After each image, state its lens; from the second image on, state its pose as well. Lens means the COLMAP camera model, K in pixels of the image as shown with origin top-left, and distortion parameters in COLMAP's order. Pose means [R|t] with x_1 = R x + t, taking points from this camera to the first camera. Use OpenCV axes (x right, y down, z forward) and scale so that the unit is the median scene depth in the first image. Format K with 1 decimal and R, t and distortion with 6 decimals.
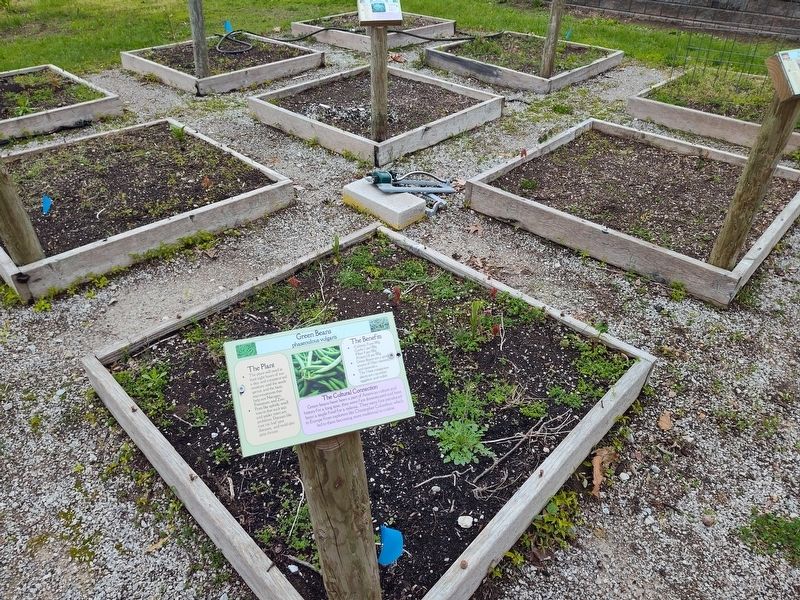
lens RADIAL K [[541.2, 0, 400.0], [0, 541.2, 300.0], [0, 0, 1]] dist [0.039164, -0.059234]
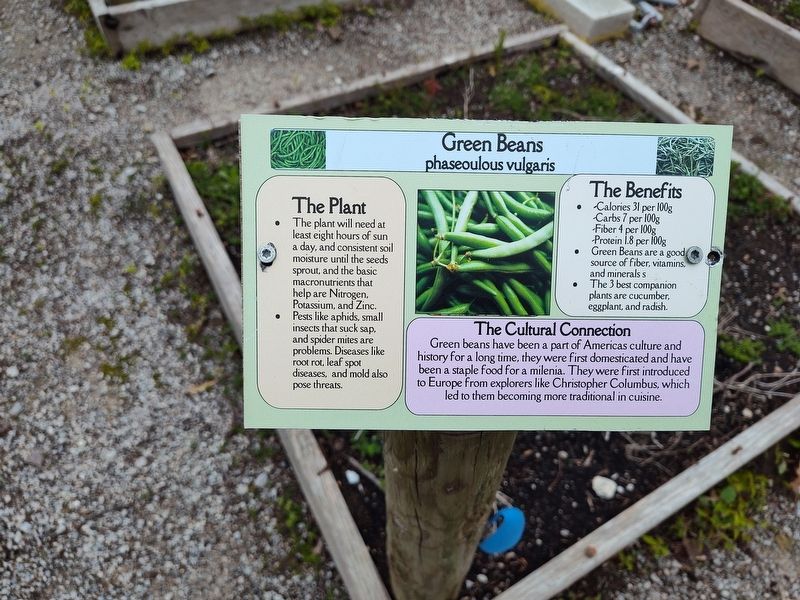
lens RADIAL K [[555.6, 0, 376.9], [0, 555.6, 303.3], [0, 0, 1]] dist [-0.004171, -0.006725]
pose [[0.946759, 0.256497, -0.194569, -0.046474], [-0.189379, 0.932441, 0.307716, 0.021800], [0.260353, -0.254486, 0.931372, 0.217740]]
